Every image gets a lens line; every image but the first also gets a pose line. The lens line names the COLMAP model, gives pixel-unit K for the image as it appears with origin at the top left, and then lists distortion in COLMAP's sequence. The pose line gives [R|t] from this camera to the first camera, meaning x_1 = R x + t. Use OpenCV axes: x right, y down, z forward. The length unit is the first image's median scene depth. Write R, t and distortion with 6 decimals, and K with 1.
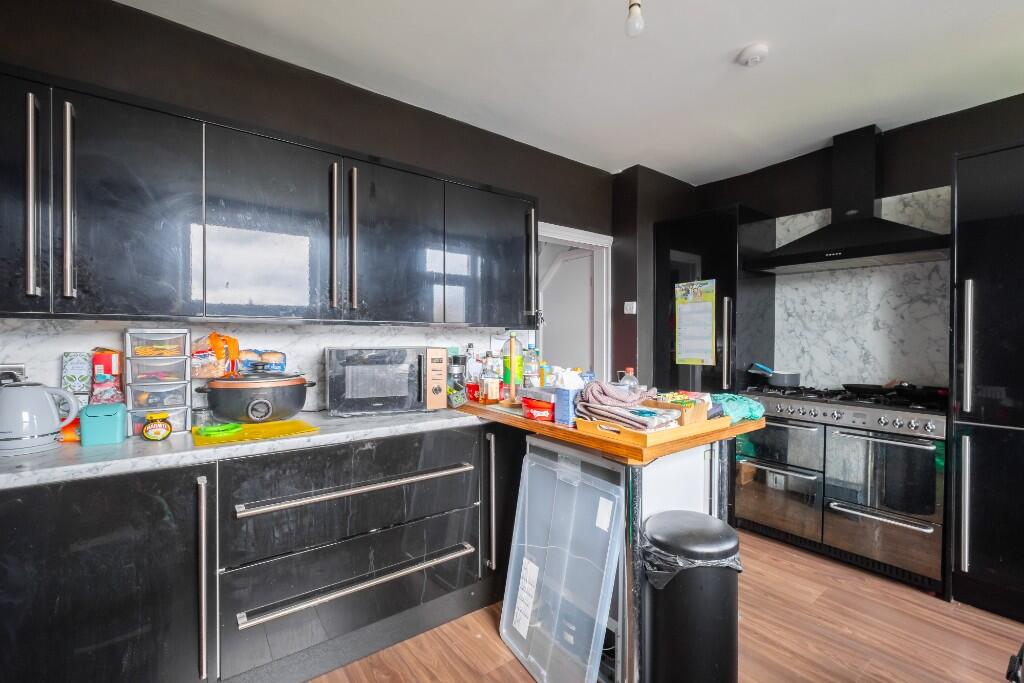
lens RADIAL K [[450.3, 0, 514.5], [0, 450.3, 341.5], [0, 0, 1]] dist [0.001126, -0.002277]
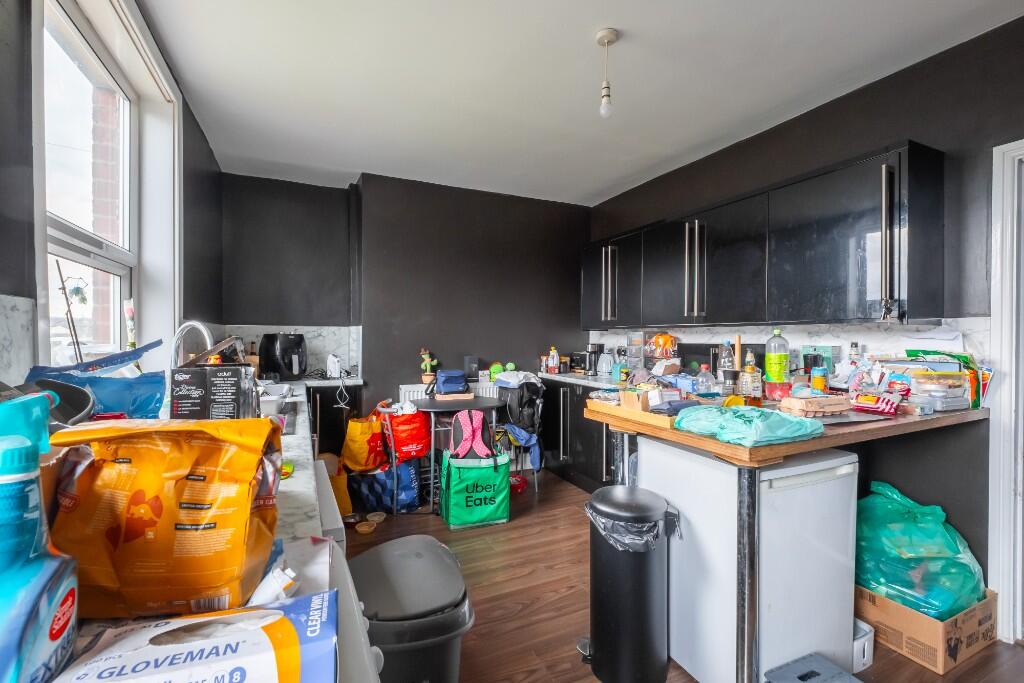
lens RADIAL K [[450.3, 0, 511.2], [0, 450.3, 339.1], [0, 0, 1]] dist [0.001126, -0.002277]
pose [[-0.207158, 0.002151, -0.978305, 1.015289], [-0.004381, 0.999986, 0.003126, -0.002454], [0.978298, 0.004933, -0.207146, 0.687293]]
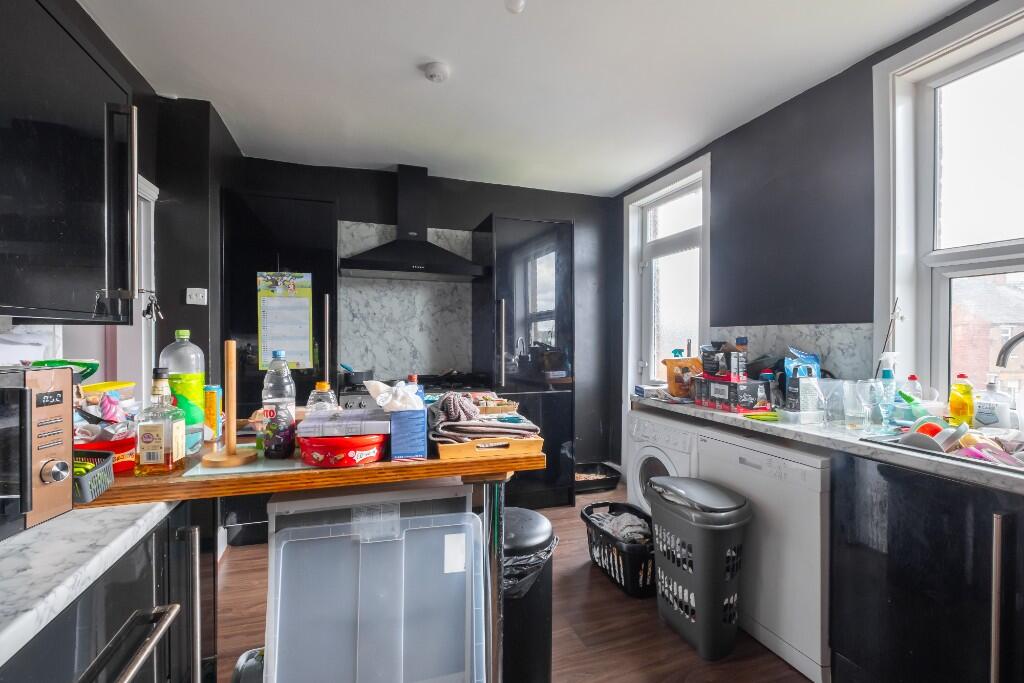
lens RADIAL K [[450.3, 0, 510.5], [0, 450.3, 340.5], [0, 0, 1]] dist [0.001126, -0.002277]
pose [[0.332830, -0.009580, 0.942938, -0.289202], [0.008277, 0.999940, 0.007238, -0.006350], [-0.942951, 0.005396, 0.332889, 0.333767]]
